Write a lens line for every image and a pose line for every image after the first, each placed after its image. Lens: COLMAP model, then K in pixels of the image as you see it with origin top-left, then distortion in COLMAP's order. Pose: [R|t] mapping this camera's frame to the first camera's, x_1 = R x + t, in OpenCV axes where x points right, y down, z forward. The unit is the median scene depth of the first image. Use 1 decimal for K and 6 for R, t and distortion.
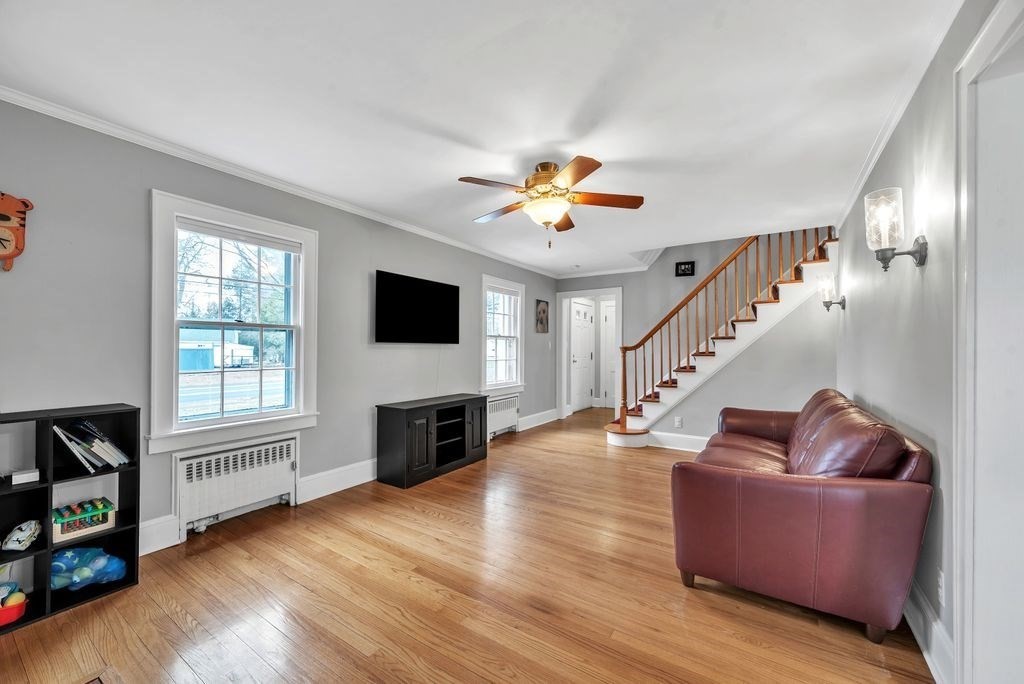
lens RADIAL K [[398.1, 0, 512.0], [0, 398.1, 342.0], [0, 0, 1]] dist [0.000521, -0.000146]
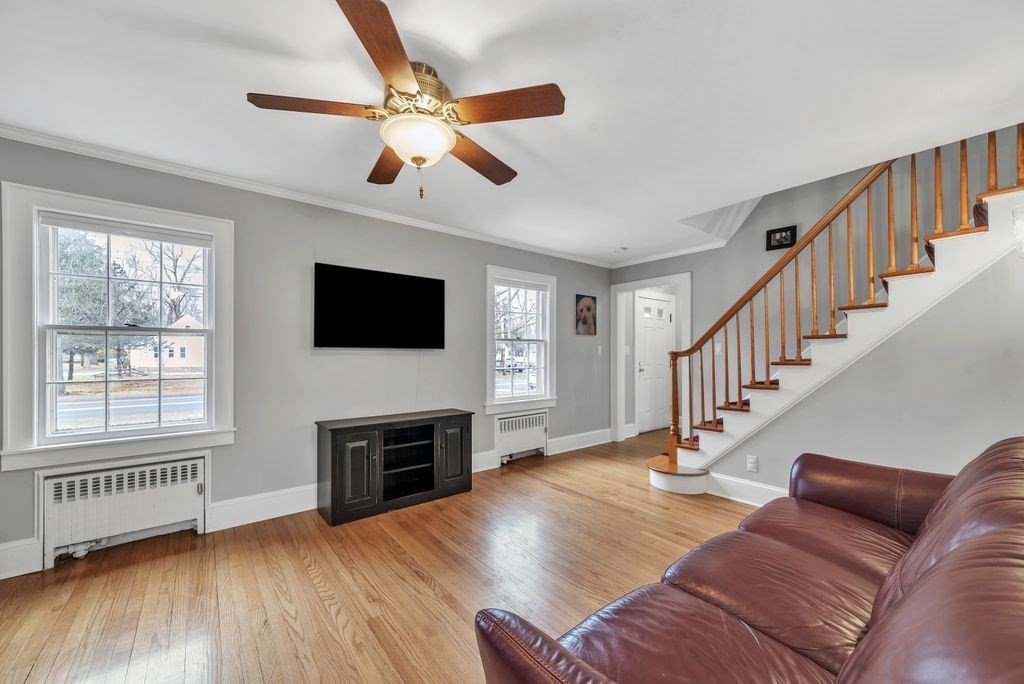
lens RADIAL K [[394.1, 0, 511.7], [0, 394.1, 350.0], [0, 0, 1]] dist [0.000937, 0.000438]
pose [[0.950914, -0.006937, -0.309377, 0.322114], [0.008210, 0.999962, 0.002812, 0.006762], [0.309346, -0.005214, 0.950935, 0.330248]]
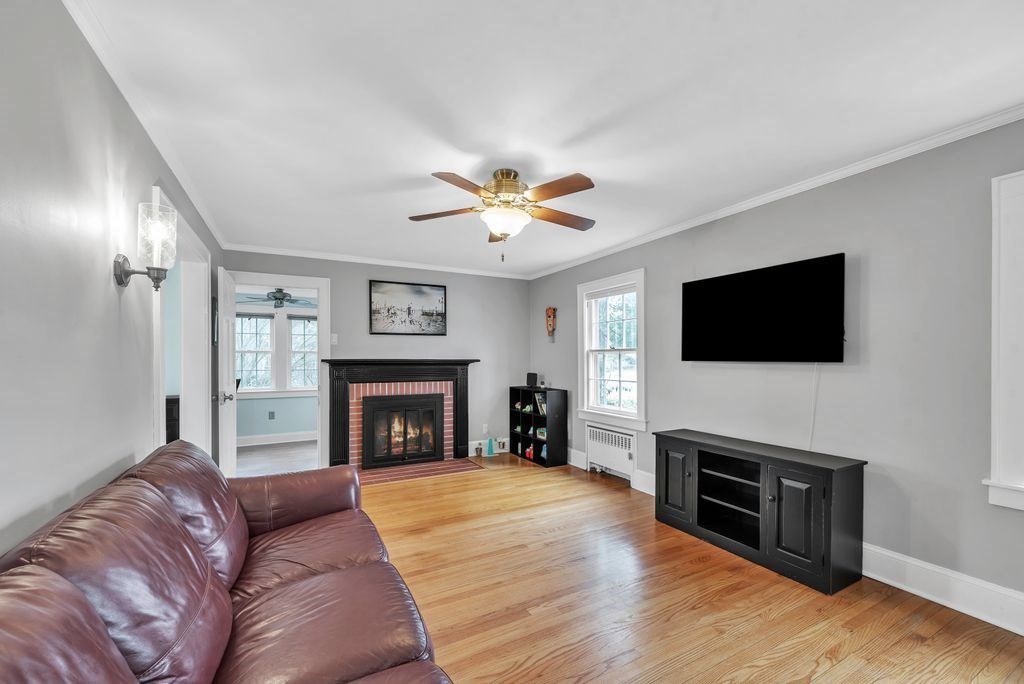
lens RADIAL K [[404.1, 0, 505.1], [0, 404.1, 360.1], [0, 0, 1]] dist [0.000458, 0.000131]
pose [[-0.483677, -0.001580, -0.875245, 0.691042], [0.011701, 0.999897, -0.008271, 0.002108], [0.875169, -0.014242, -0.483608, 1.098917]]
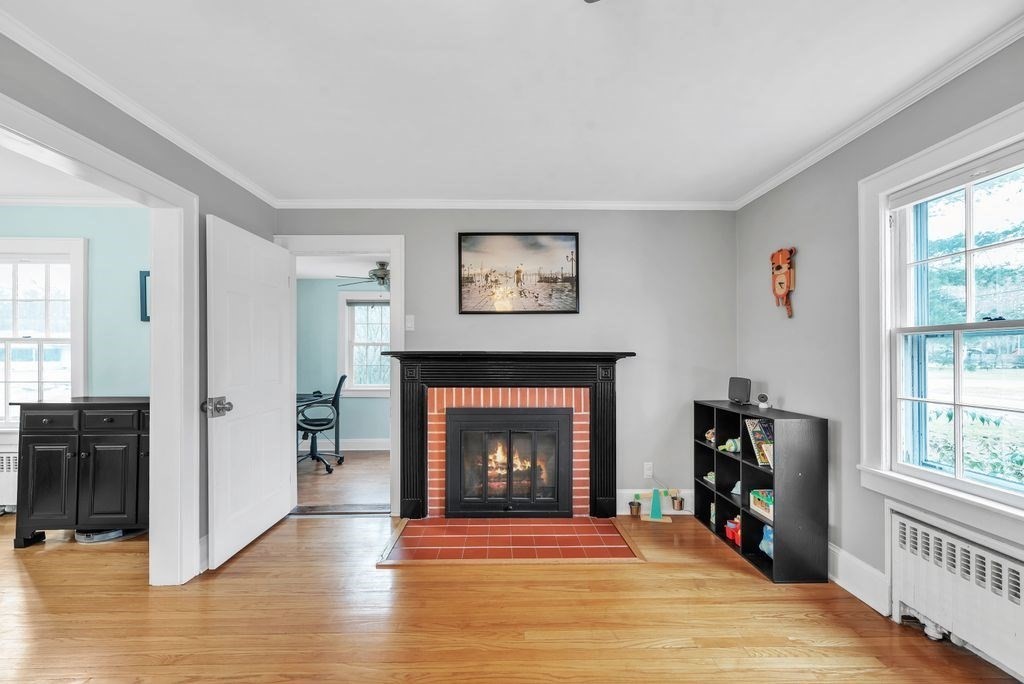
lens RADIAL K [[397.1, 0, 510.9], [0, 397.1, 353.8], [0, 0, 1]] dist [0.000407, 0.000224]
pose [[-0.823186, -0.004154, -0.567756, 0.144303], [0.004783, 0.999887, -0.014250, 0.000632], [0.567751, -0.014446, -0.823073, 0.849008]]
